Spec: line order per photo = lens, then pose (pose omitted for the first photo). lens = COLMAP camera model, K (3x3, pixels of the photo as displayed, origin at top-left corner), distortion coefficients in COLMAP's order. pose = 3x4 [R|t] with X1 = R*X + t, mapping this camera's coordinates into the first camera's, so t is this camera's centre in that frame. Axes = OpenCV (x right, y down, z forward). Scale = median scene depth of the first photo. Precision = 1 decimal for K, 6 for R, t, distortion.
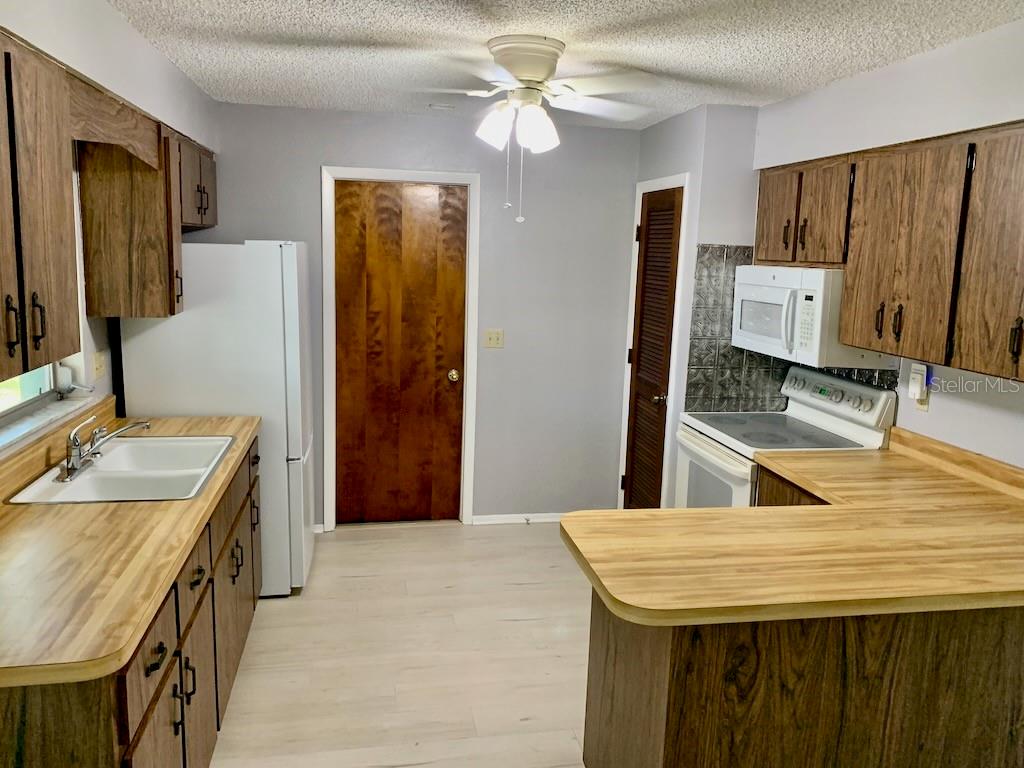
lens RADIAL K [[773.7, 0, 521.0], [0, 773.7, 372.4], [0, 0, 1]] dist [0.035512, -0.045835]
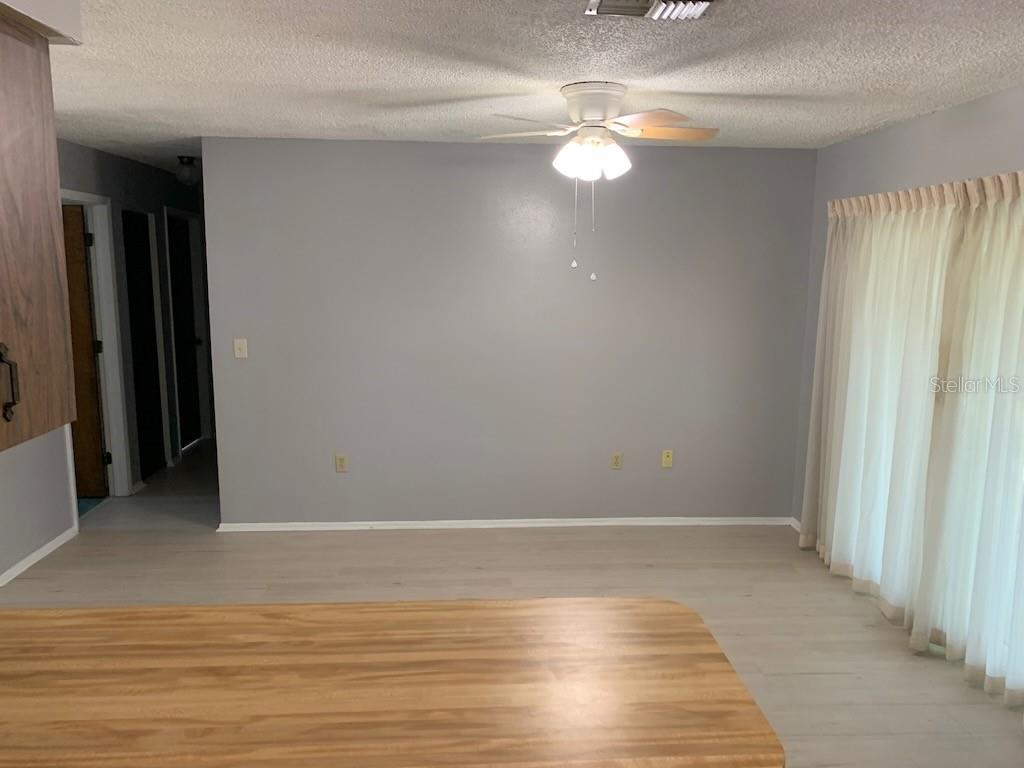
lens RADIAL K [[775.5, 0, 511.6], [0, 775.5, 389.5], [0, 0, 1]] dist [0.017814, -0.006563]
pose [[-0.989676, -0.064554, 0.127960, 0.127824], [-0.020525, 0.947454, 0.319233, -0.156793], [-0.141844, 0.313311, -0.938998, 0.999434]]
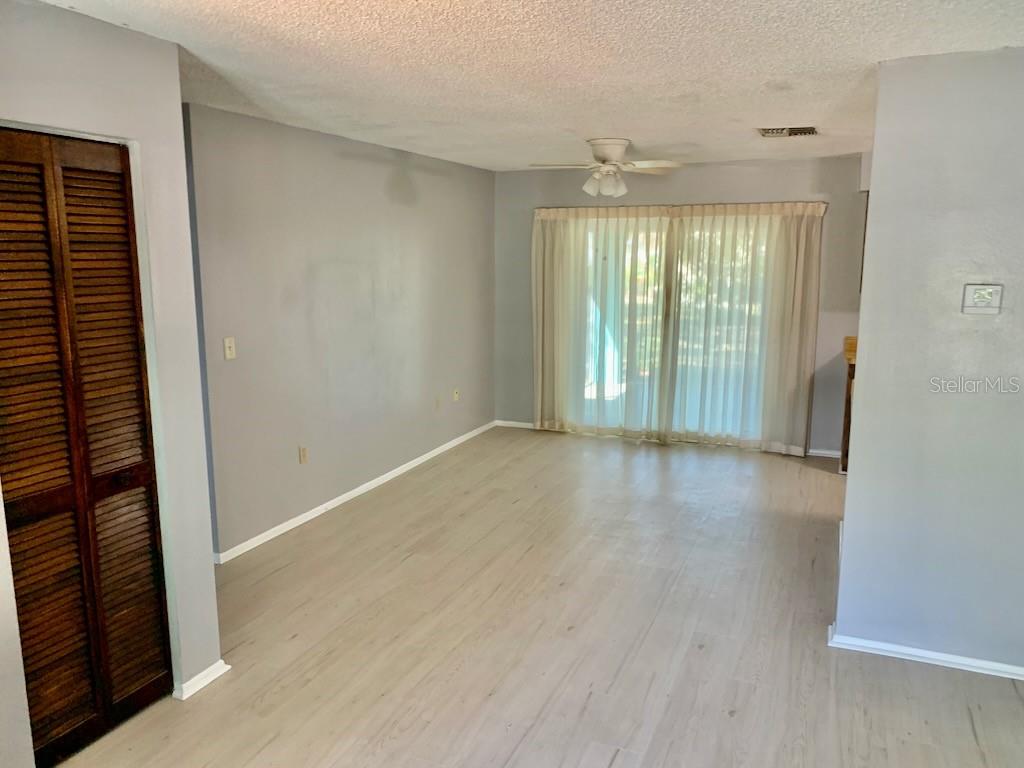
lens RADIAL K [[778.4, 0, 521.3], [0, 778.4, 379.8], [0, 0, 1]] dist [0.014724, 0.001743]
pose [[-0.557811, 0.103973, -0.823430, 1.592998], [-0.149697, 0.963247, 0.223036, -0.071062], [0.816356, 0.247677, -0.521746, 0.775736]]
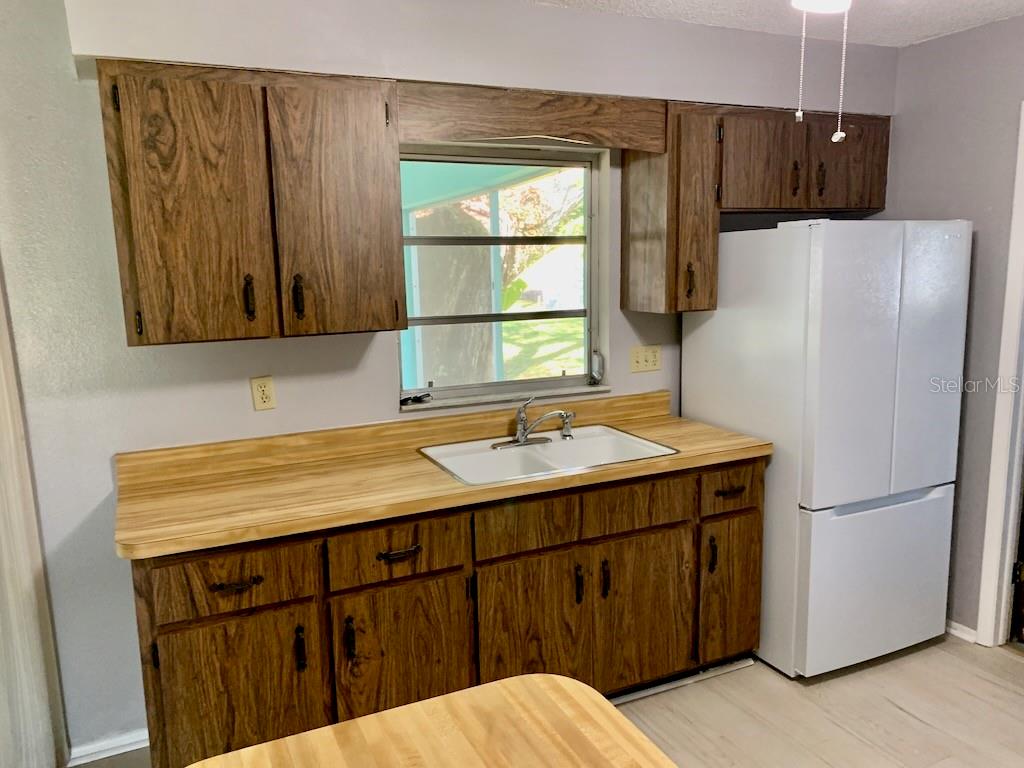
lens RADIAL K [[775.5, 0, 511.6], [0, 775.5, 389.5], [0, 0, 1]] dist [0.017814, -0.006563]
pose [[0.247616, 0.125961, -0.960635, 0.381684], [-0.123271, 0.987550, 0.097715, -0.045162], [0.960984, 0.094223, 0.260061, 0.559083]]
